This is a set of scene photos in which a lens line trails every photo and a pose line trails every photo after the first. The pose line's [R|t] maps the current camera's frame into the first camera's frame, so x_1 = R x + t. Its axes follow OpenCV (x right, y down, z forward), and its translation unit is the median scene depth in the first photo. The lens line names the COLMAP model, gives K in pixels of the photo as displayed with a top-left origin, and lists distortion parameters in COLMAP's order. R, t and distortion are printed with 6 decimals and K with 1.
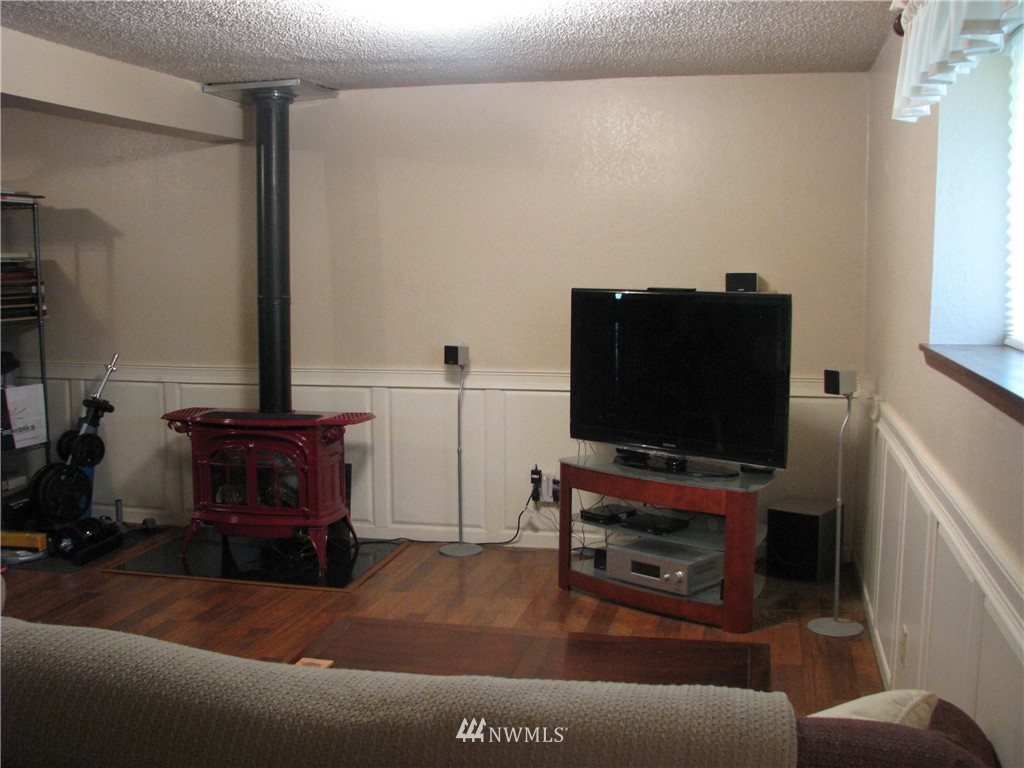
lens RADIAL K [[1077.6, 0, 512.6], [0, 1077.6, 380.6], [0, 0, 1]] dist [-0.091451, 0.000000]
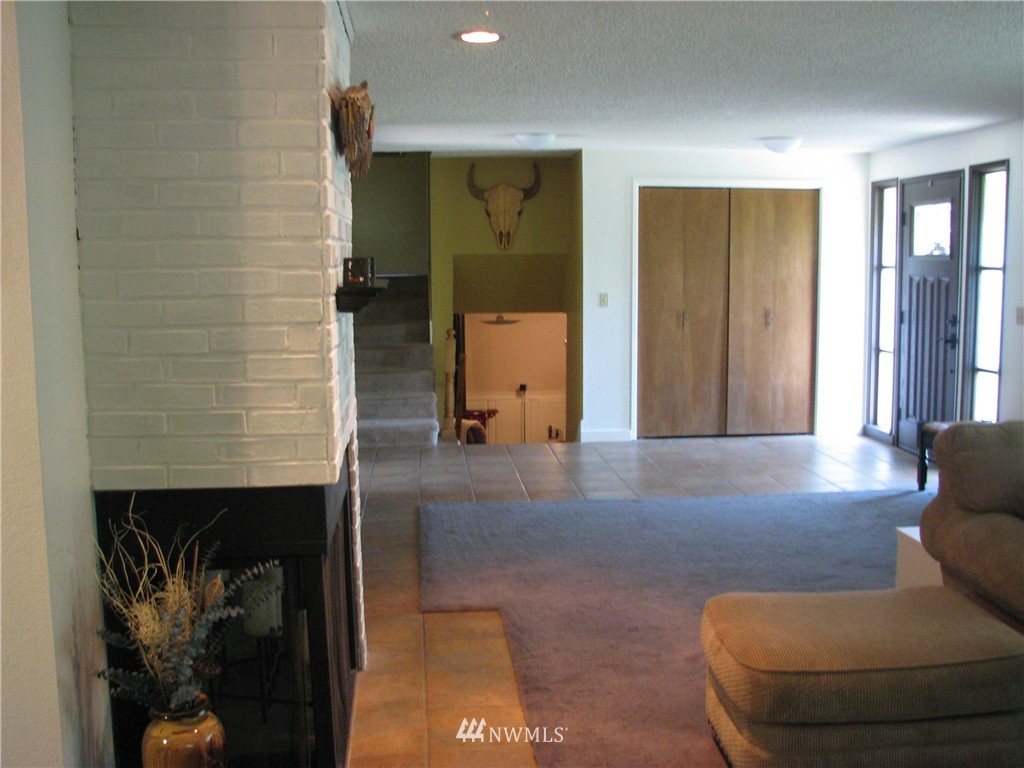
lens RADIAL K [[1077.6, 0, 512.1], [0, 1077.6, 385.7], [0, 0, 1]] dist [-0.091451, 0.000000]
pose [[0.953444, -0.035214, 0.299507, -0.944972], [0.039075, 0.999212, -0.006912, -0.009561], [-0.299028, 0.018293, 0.954069, -1.731673]]
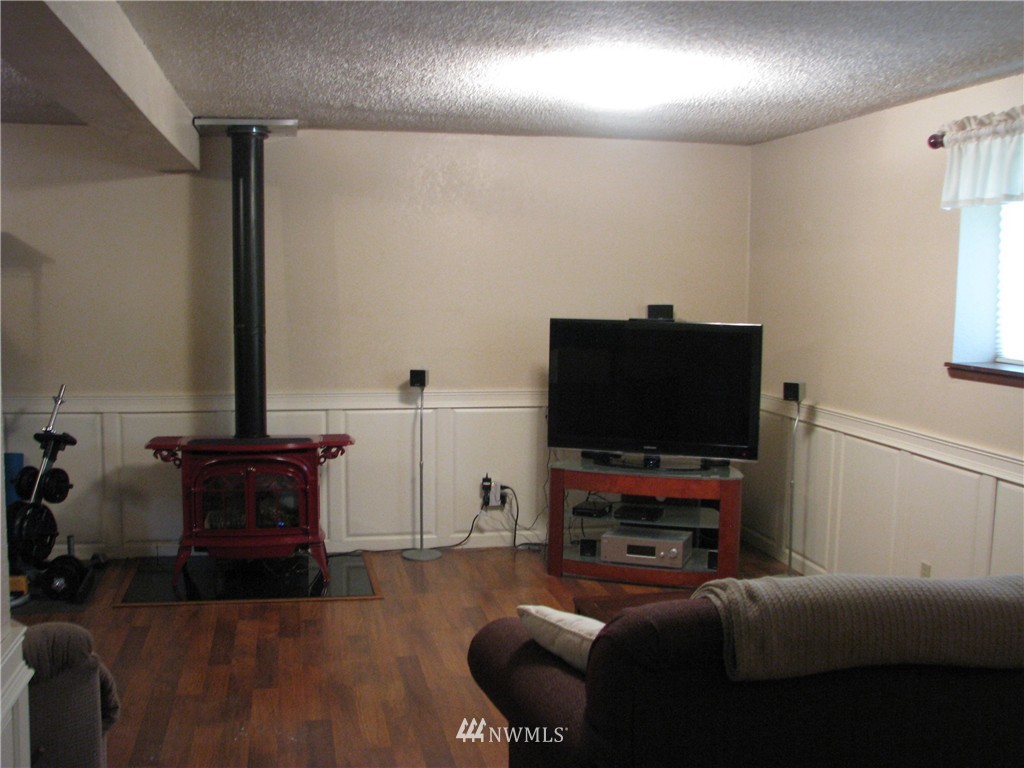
lens RADIAL K [[1077.6, 0, 513.3], [0, 1077.6, 386.3], [0, 0, 1]] dist [-0.091451, 0.000000]
pose [[0.914989, -0.027457, 0.402543, -0.411731], [0.030982, 0.999517, -0.002247, -0.009639], [-0.402287, 0.014528, 0.915398, -0.046451]]
